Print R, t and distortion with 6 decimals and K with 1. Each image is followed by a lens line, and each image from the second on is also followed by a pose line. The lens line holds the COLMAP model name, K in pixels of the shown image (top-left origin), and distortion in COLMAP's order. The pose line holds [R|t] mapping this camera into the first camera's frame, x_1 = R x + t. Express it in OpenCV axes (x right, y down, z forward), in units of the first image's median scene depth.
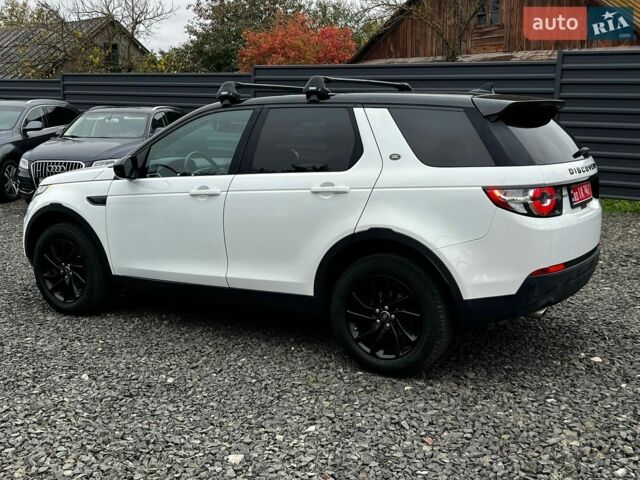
lens RADIAL K [[717.9, 0, 320.8], [0, 717.9, 233.8], [0, 0, 1]] dist [0.113075, -0.229349]
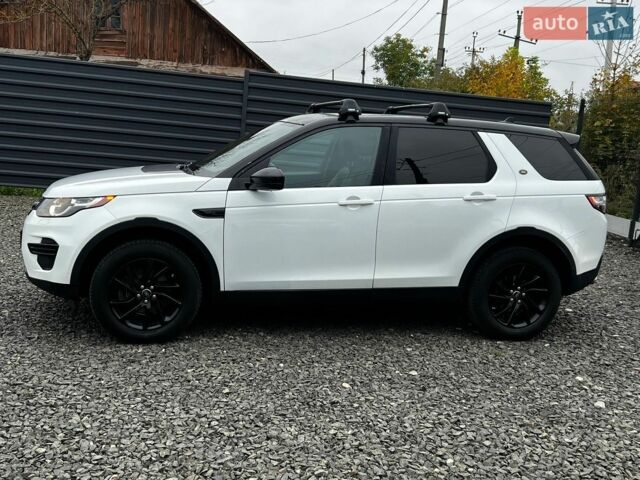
lens RADIAL K [[717.9, 0, 320.8], [0, 717.9, 233.8], [0, 0, 1]] dist [0.113075, -0.229349]
pose [[0.732565, -0.049571, 0.678890, -0.939851], [0.048989, 0.998598, 0.020054, -0.034787], [-0.678932, 0.018567, 0.733966, 0.252887]]
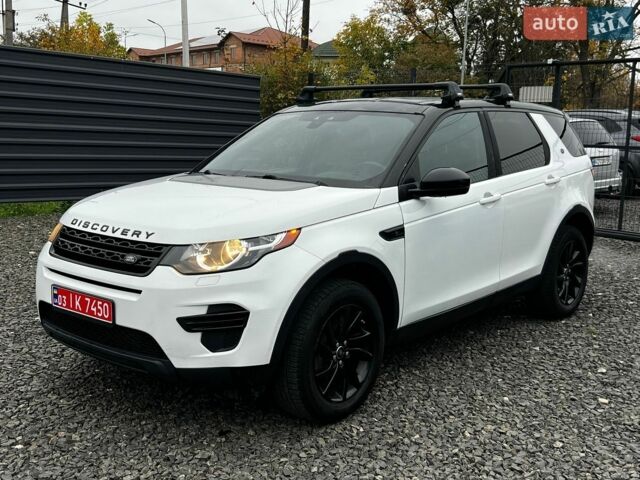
lens RADIAL K [[743.2, 0, 313.6], [0, 743.2, 244.5], [0, 0, 1]] dist [0.127933, -0.281124]
pose [[0.184580, -0.155964, 0.970363, -1.185433], [0.143977, 0.980968, 0.130281, -0.162641], [-0.972214, 0.115663, 0.203523, 1.044091]]
